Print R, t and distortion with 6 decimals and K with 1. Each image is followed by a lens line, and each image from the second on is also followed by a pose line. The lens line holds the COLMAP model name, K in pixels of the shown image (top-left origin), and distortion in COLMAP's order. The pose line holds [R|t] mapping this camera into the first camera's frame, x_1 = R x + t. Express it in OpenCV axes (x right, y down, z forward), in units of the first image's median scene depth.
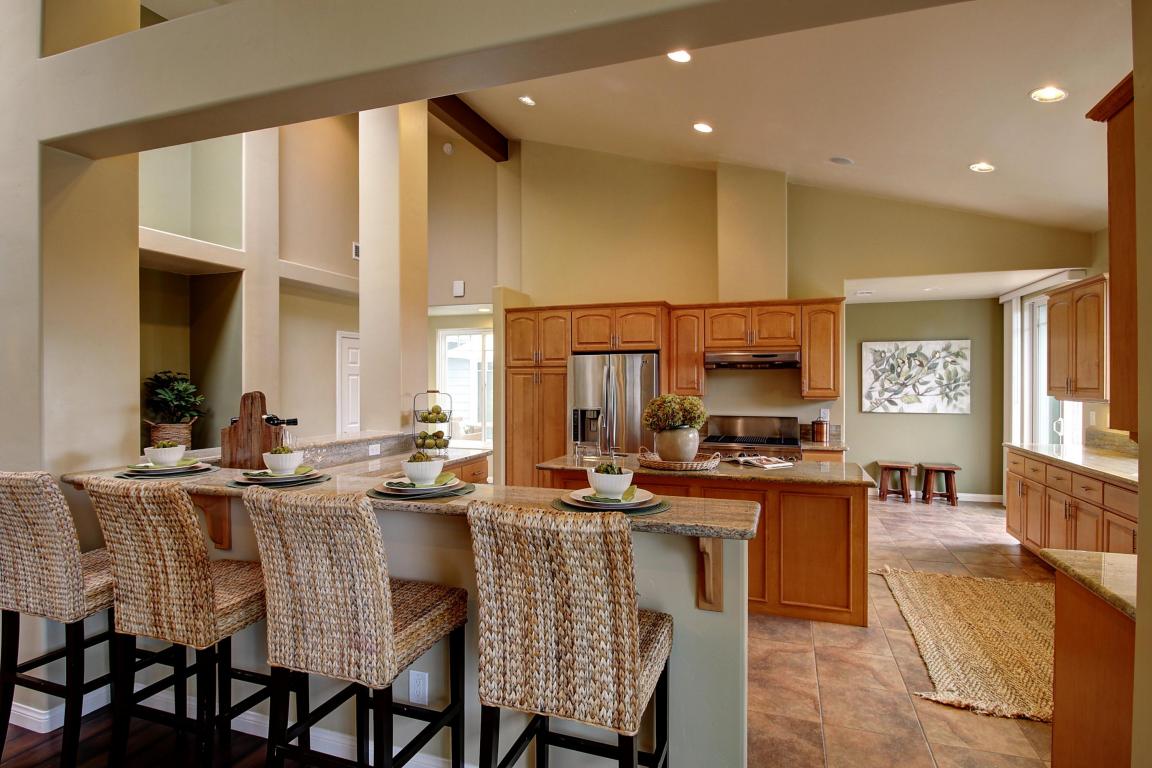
lens RADIAL K [[596.9, 0, 576.0], [0, 596.9, 384.0], [0, 0, 1]] dist [-0.001610, -0.000243]
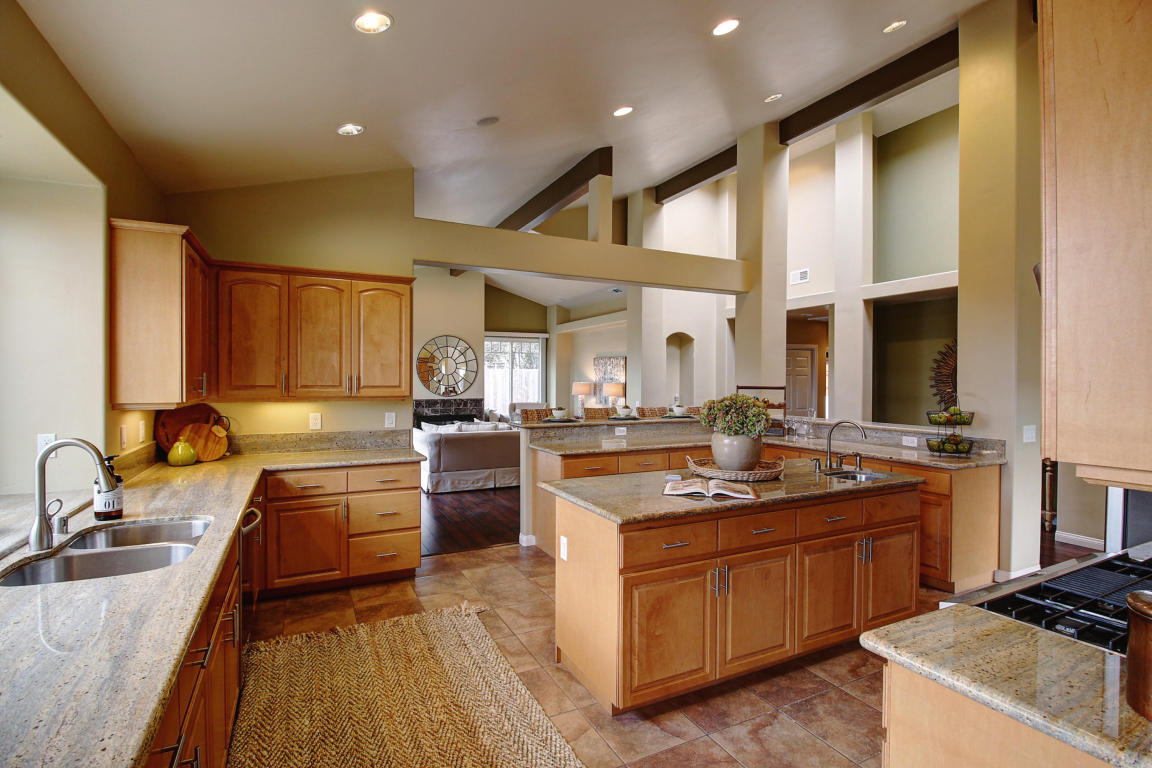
lens RADIAL K [[537.4, 0, 576.0], [0, 537.4, 384.0], [0, 0, 1]] dist [-0.000735, -0.000044]
pose [[-0.692520, -0.001889, -0.721397, 1.316707], [-0.004145, 0.999990, 0.001361, 0.006057], [0.721387, 0.003933, -0.692521, 1.991086]]
